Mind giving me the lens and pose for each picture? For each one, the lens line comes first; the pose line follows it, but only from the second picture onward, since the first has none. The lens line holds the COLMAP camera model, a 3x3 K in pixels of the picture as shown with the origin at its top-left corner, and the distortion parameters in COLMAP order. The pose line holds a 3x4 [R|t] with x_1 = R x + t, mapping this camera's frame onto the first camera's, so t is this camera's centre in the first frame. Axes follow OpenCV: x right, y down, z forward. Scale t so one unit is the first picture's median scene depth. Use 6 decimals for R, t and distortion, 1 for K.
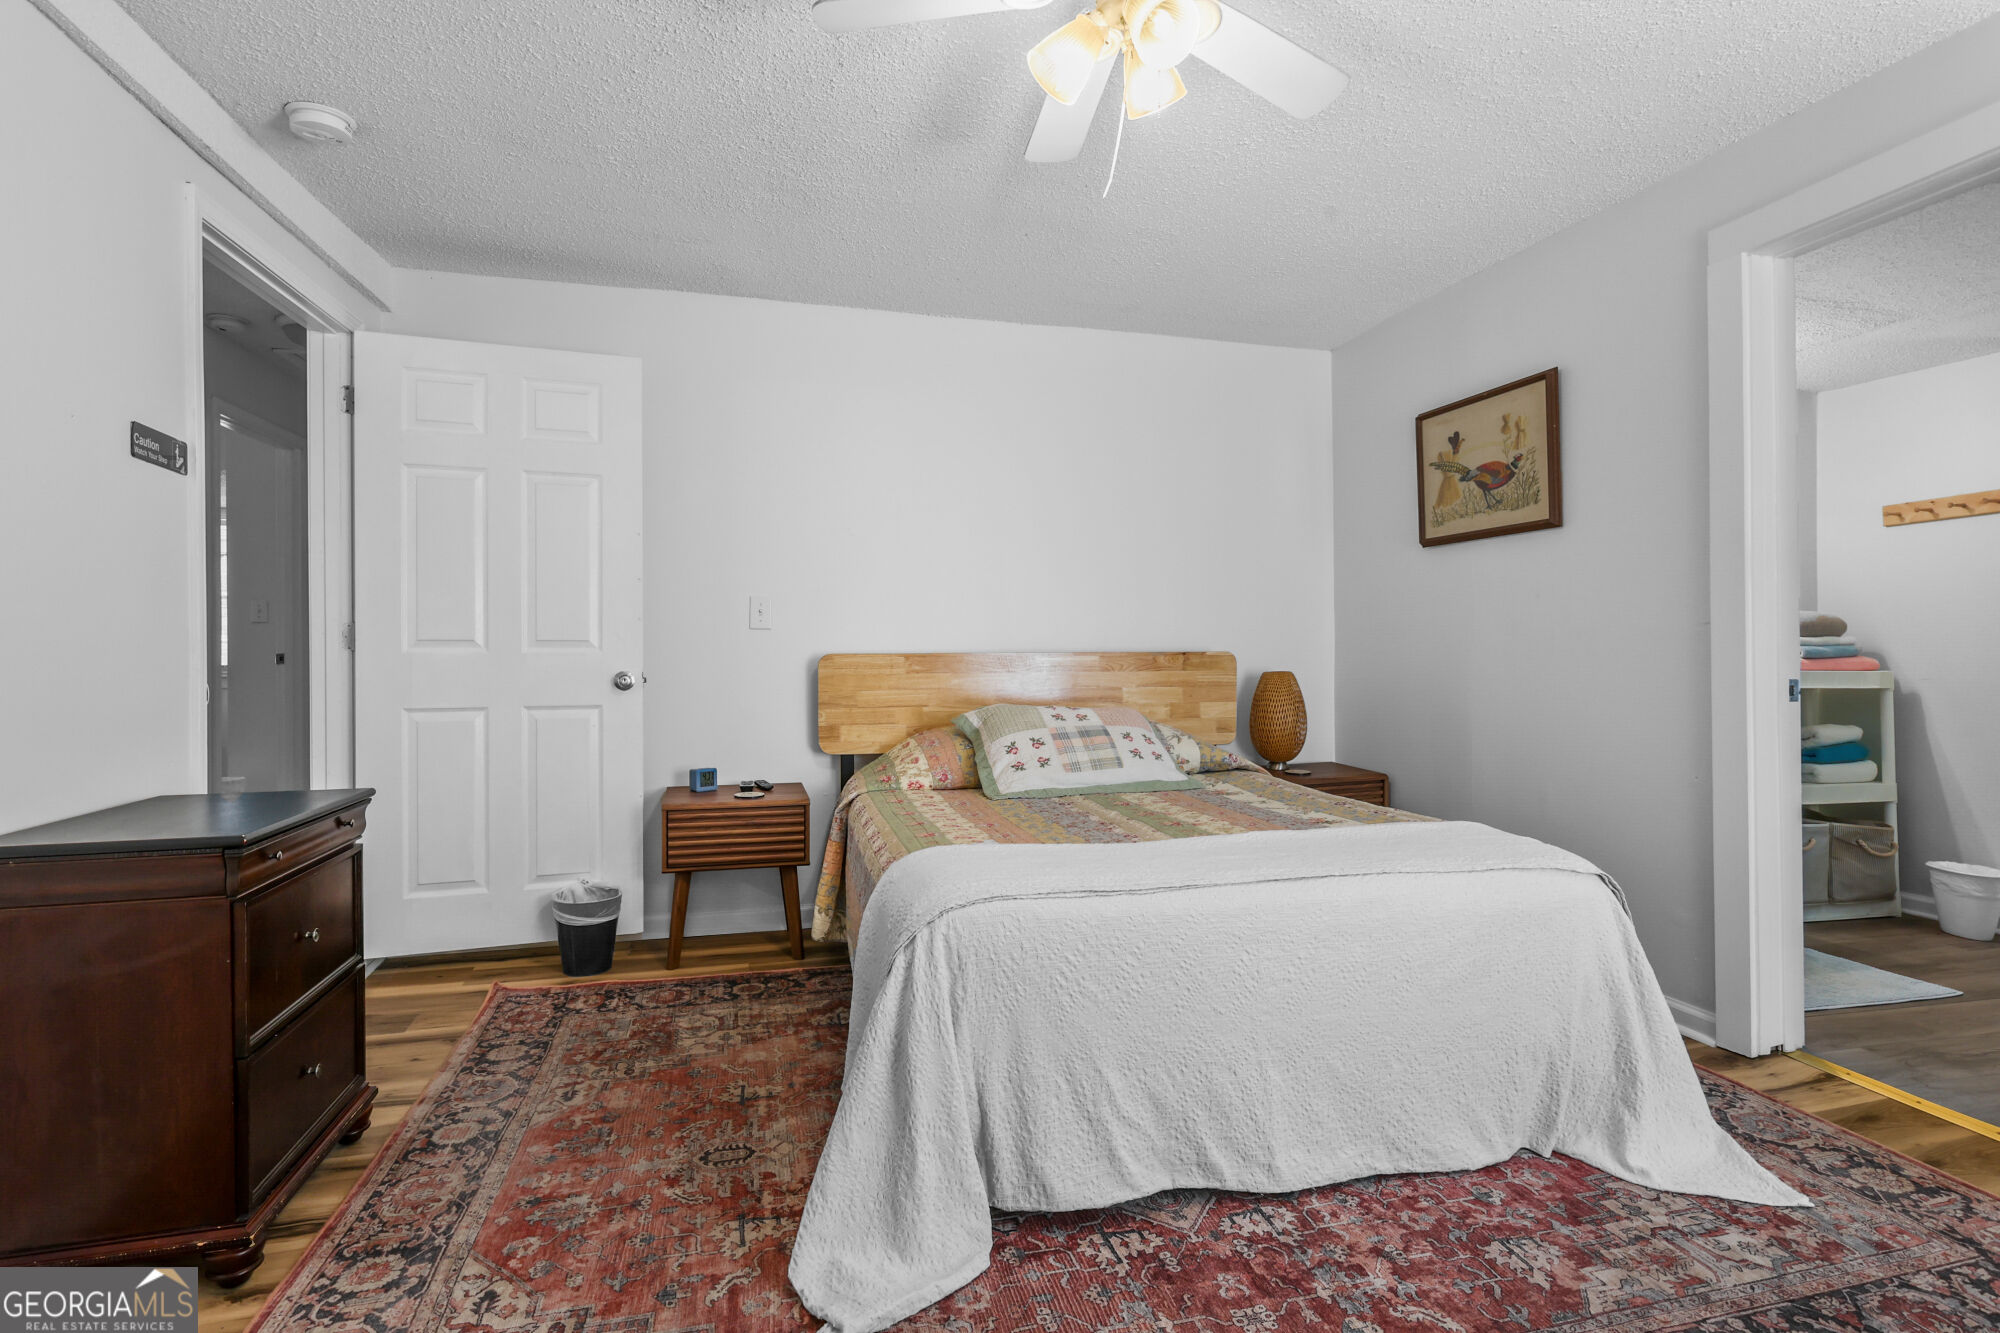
lens RADIAL K [[1024.0, 0, 998.5], [0, 1024.0, 663.5], [0, 0, 1]] dist [0.001444, 0.001252]
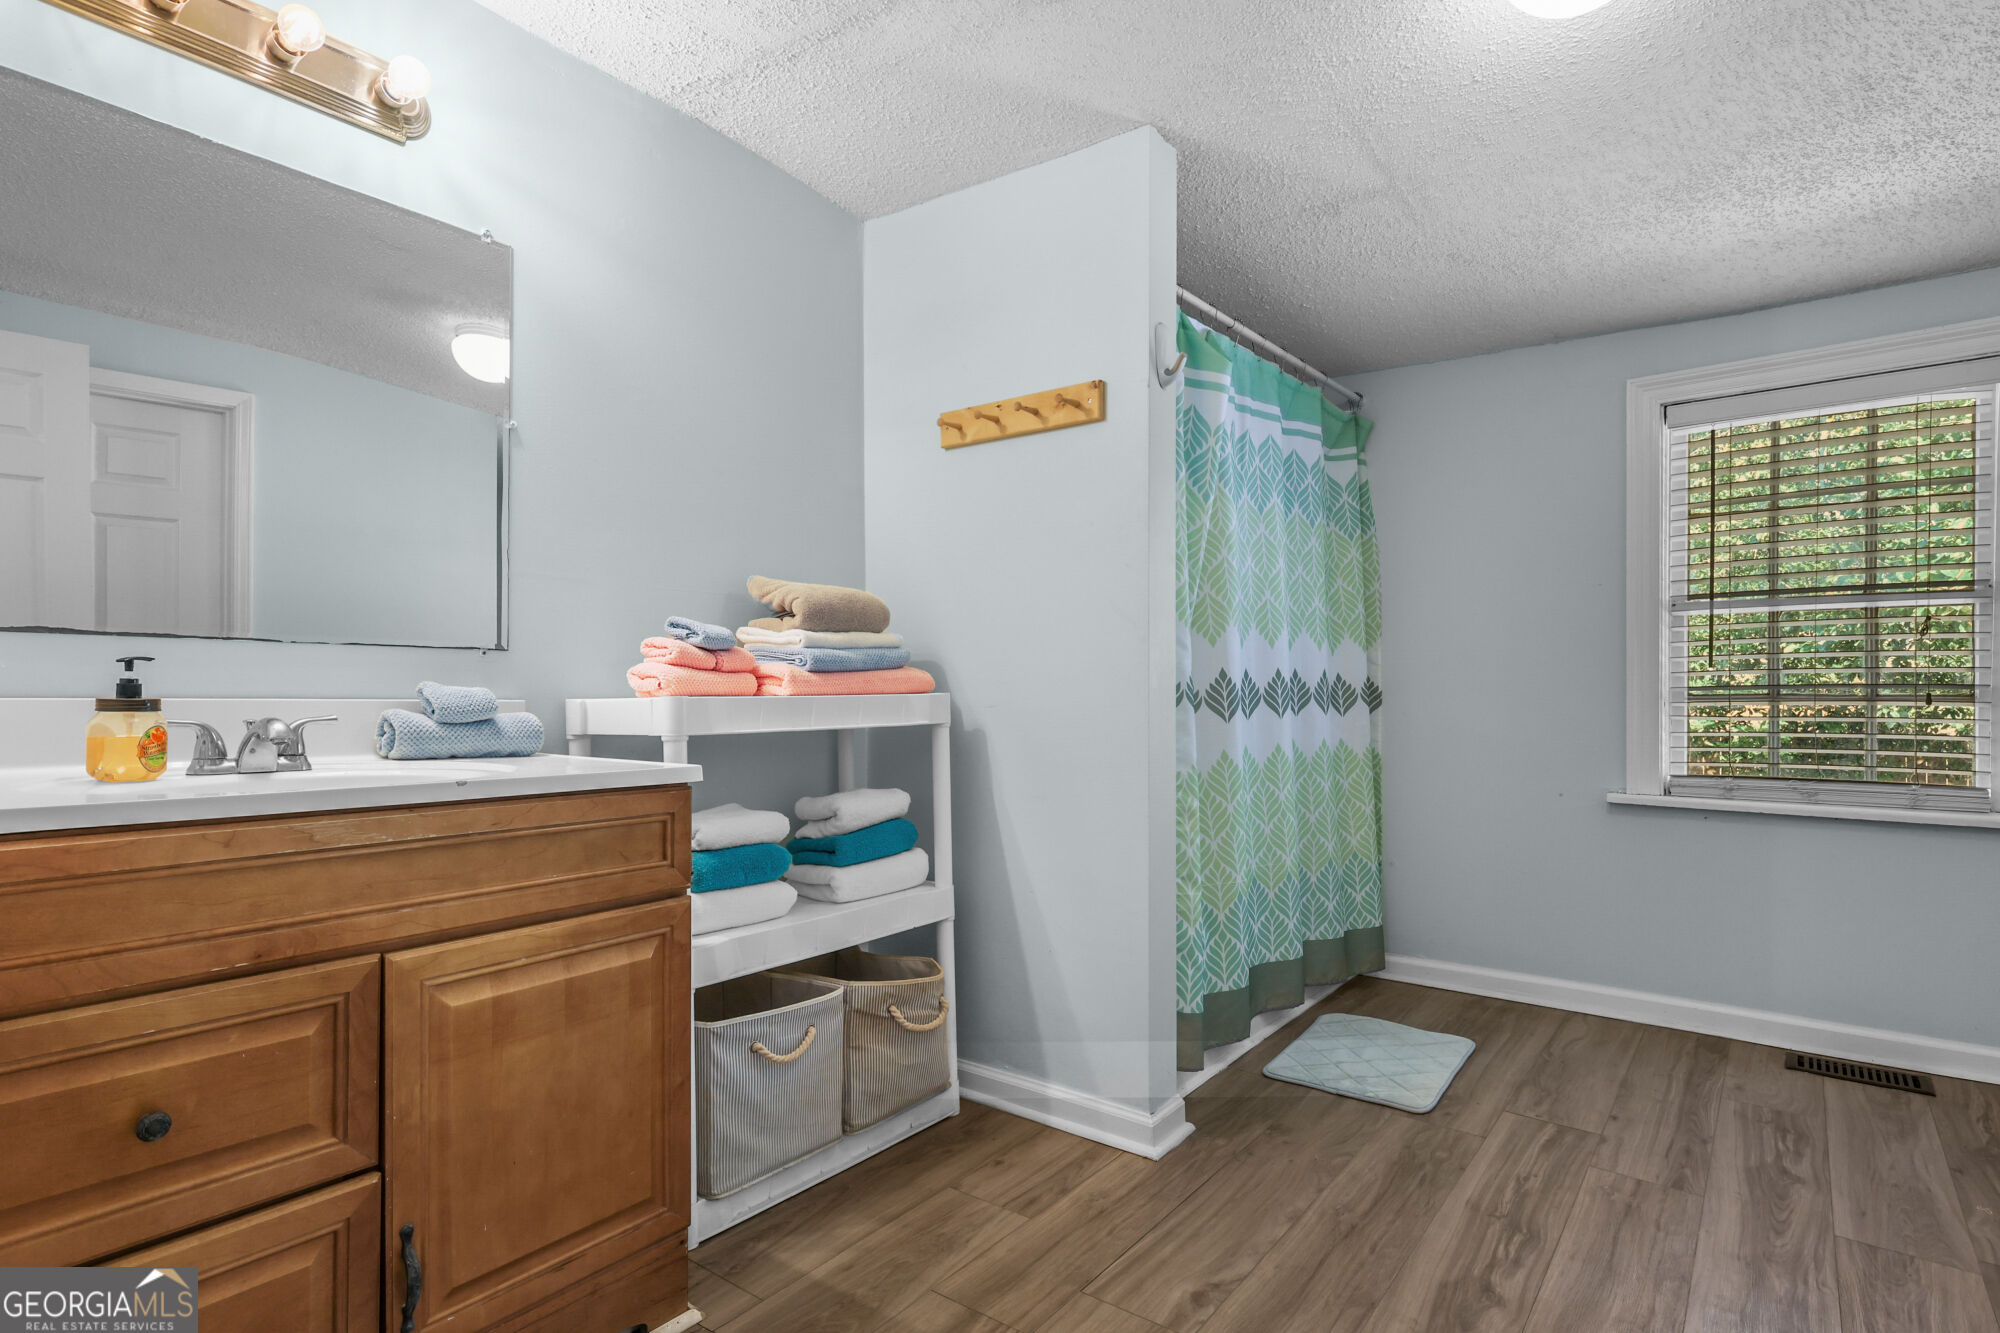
lens RADIAL K [[1024.0, 0, 1037.7], [0, 1024.0, 678.0], [0, 0, 1]] dist [0.001444, 0.001252]
pose [[0.765537, -0.002814, 0.643386, 0.535330], [0.000041, 0.999991, 0.004324, -0.003824], [-0.643392, -0.003284, 0.765530, 0.521847]]
